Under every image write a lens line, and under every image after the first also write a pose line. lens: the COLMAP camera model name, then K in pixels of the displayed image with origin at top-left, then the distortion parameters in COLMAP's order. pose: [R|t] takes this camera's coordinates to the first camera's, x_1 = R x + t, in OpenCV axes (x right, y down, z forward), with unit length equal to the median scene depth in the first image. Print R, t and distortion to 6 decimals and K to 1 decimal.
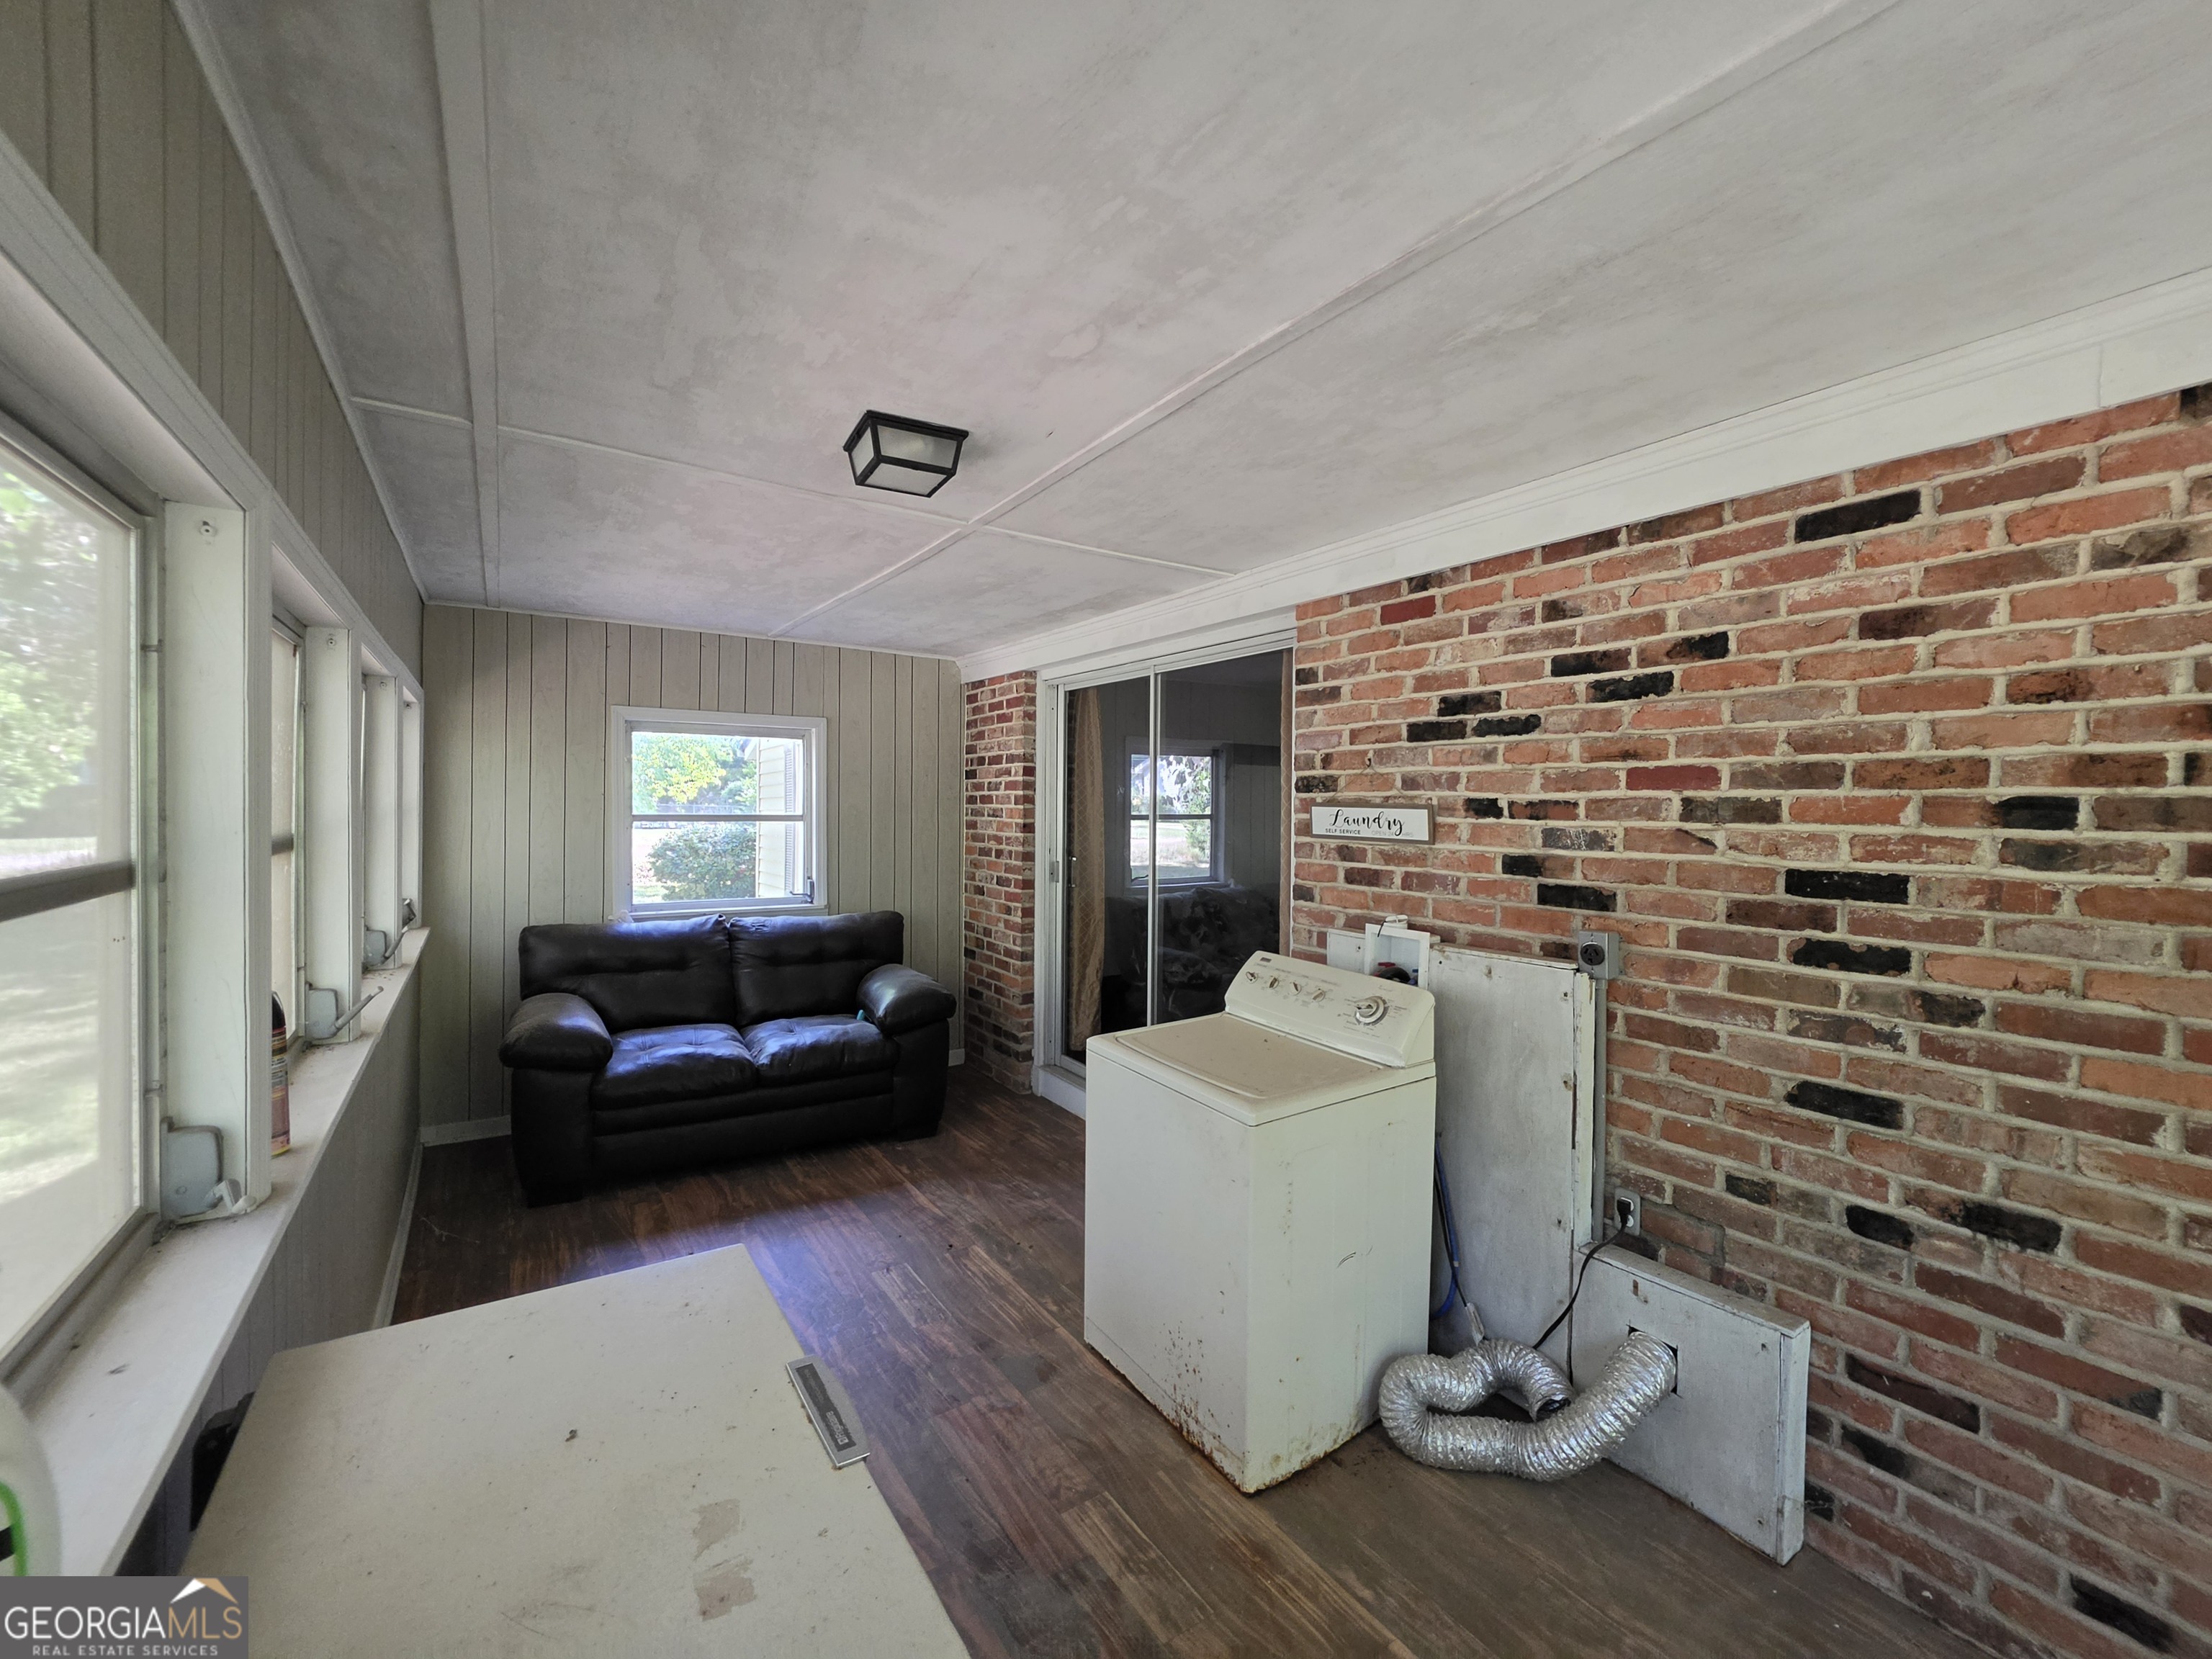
lens RADIAL K [[888.9, 0, 1118.6], [0, 888.9, 816.6], [0, 0, 1]] dist [-0.008082, 0.000717]
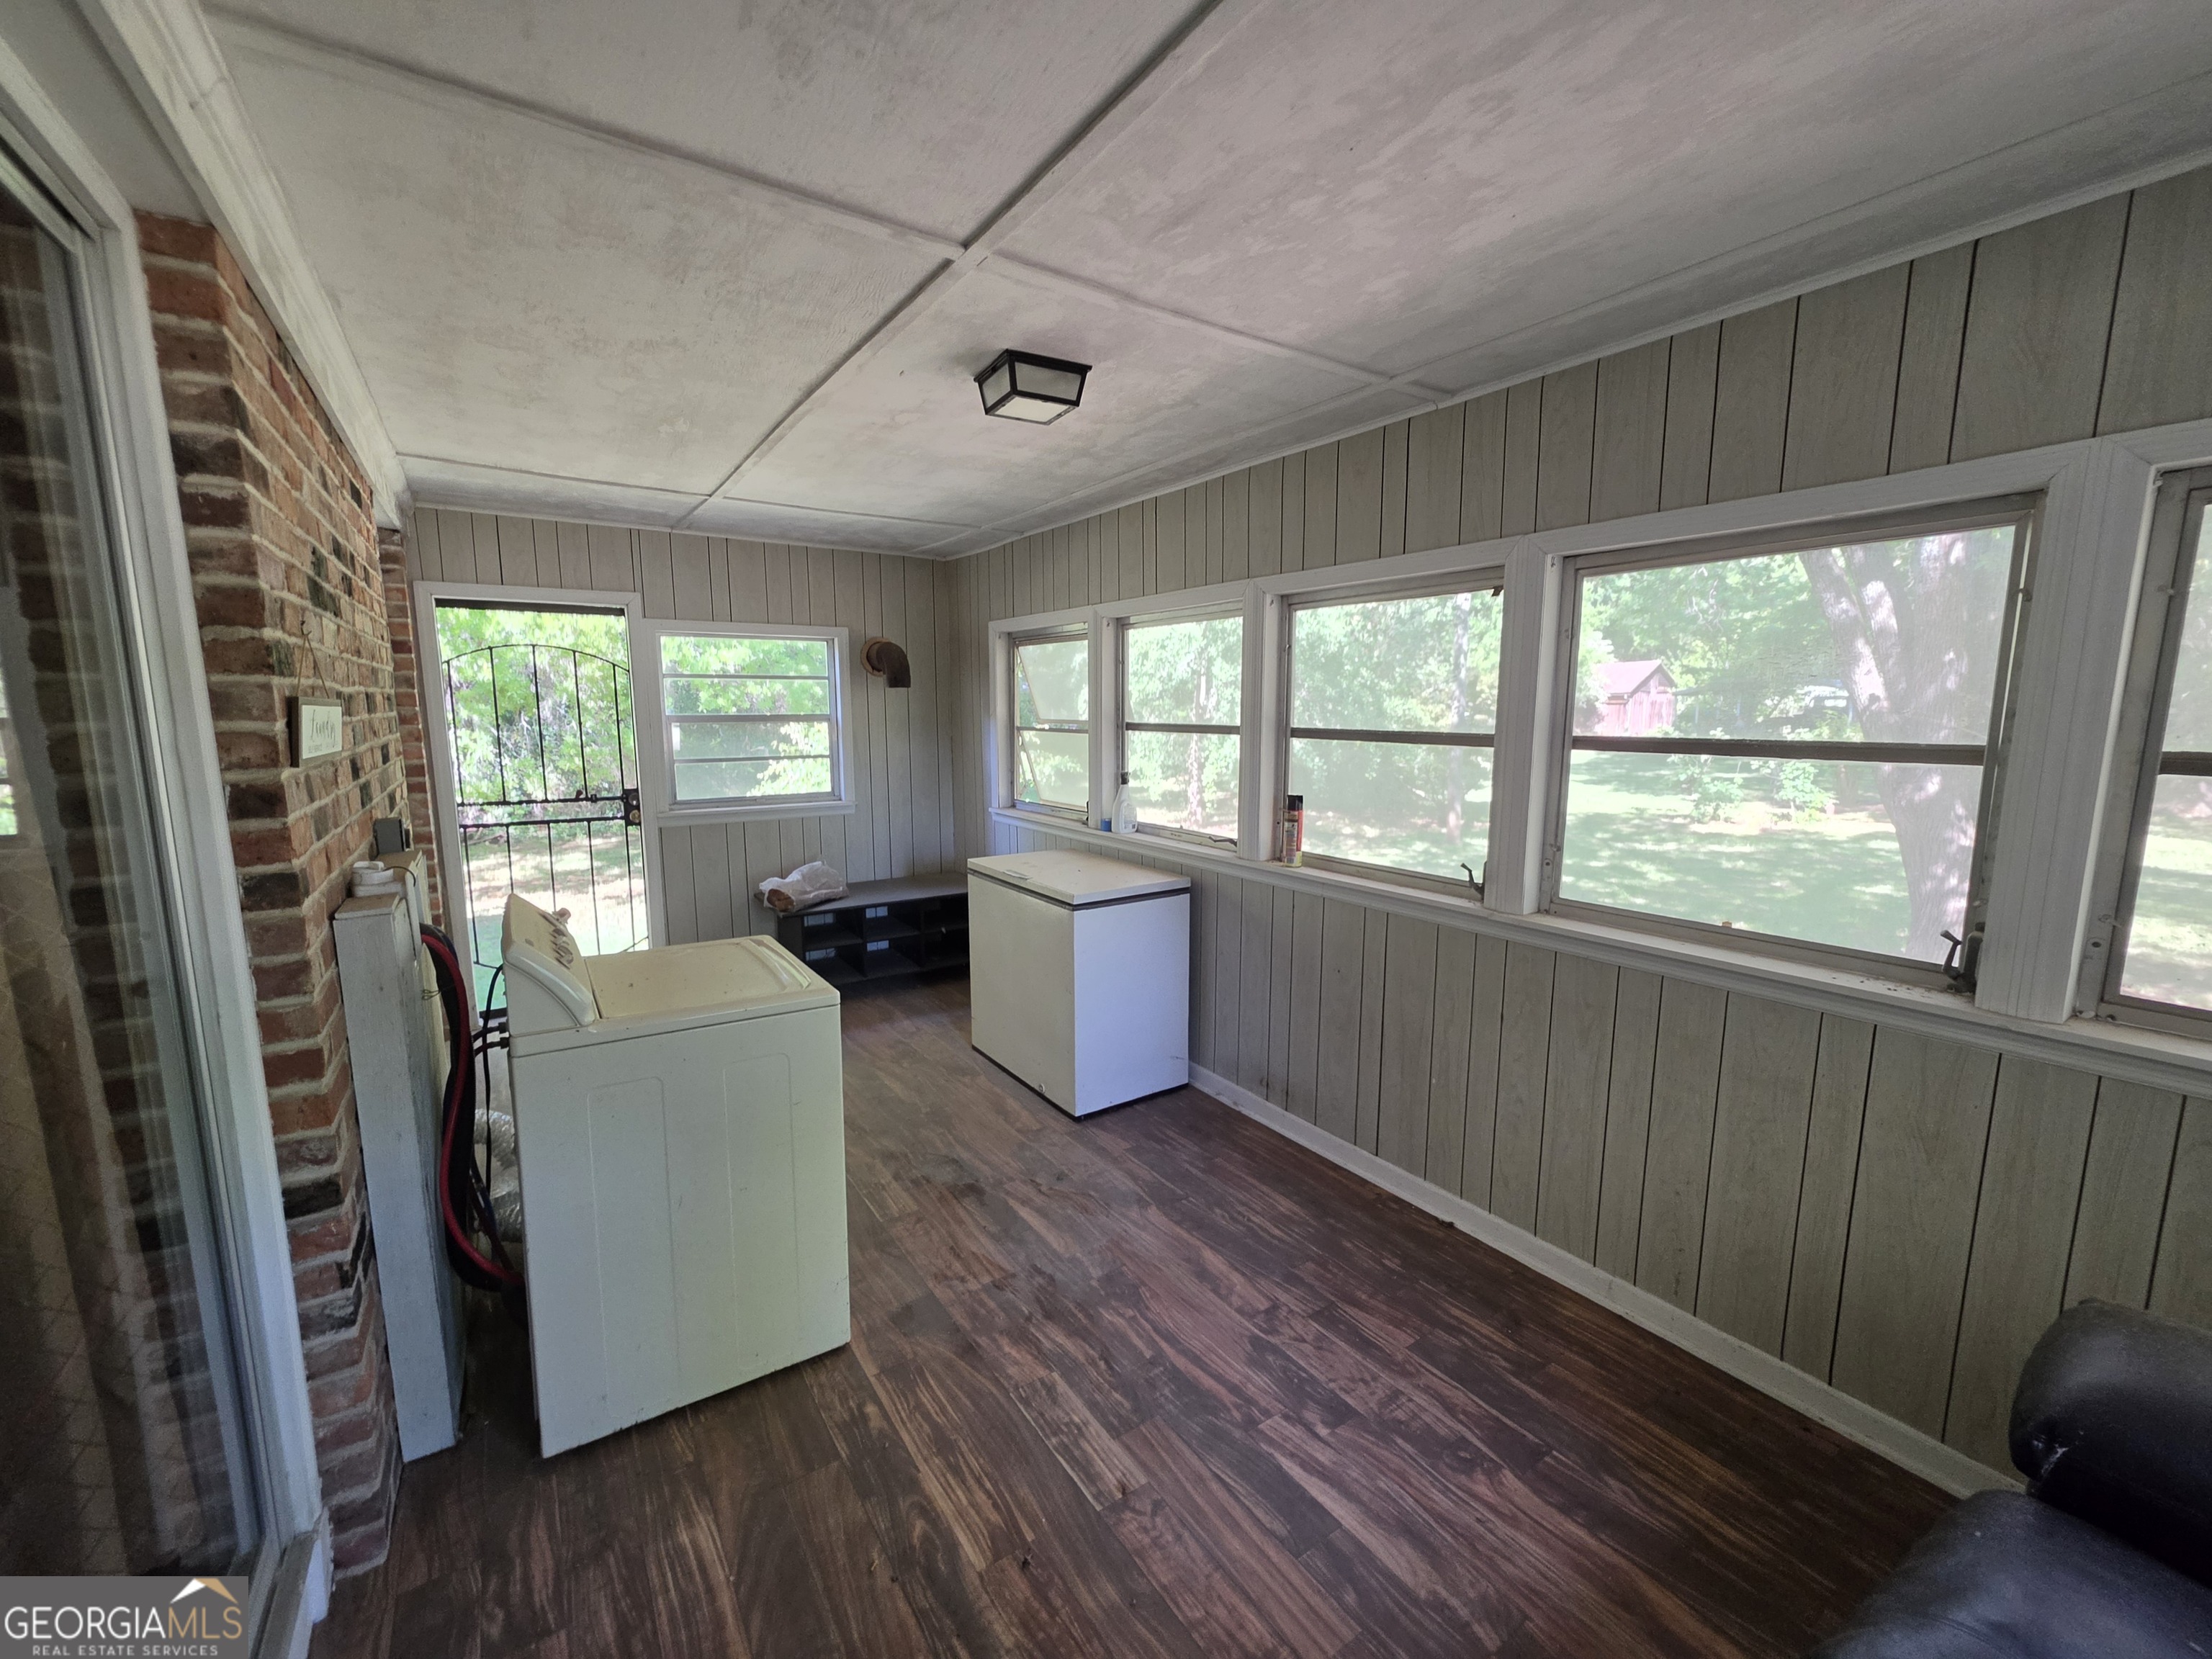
lens RADIAL K [[888.9, 0, 1096.3], [0, 888.9, 834.5], [0, 0, 1]] dist [-0.008082, 0.000717]
pose [[-0.999561, -0.014492, 0.025835, -0.293700], [-0.010210, 0.987257, 0.158804, -0.027180], [-0.027807, 0.158470, -0.986972, 1.784318]]
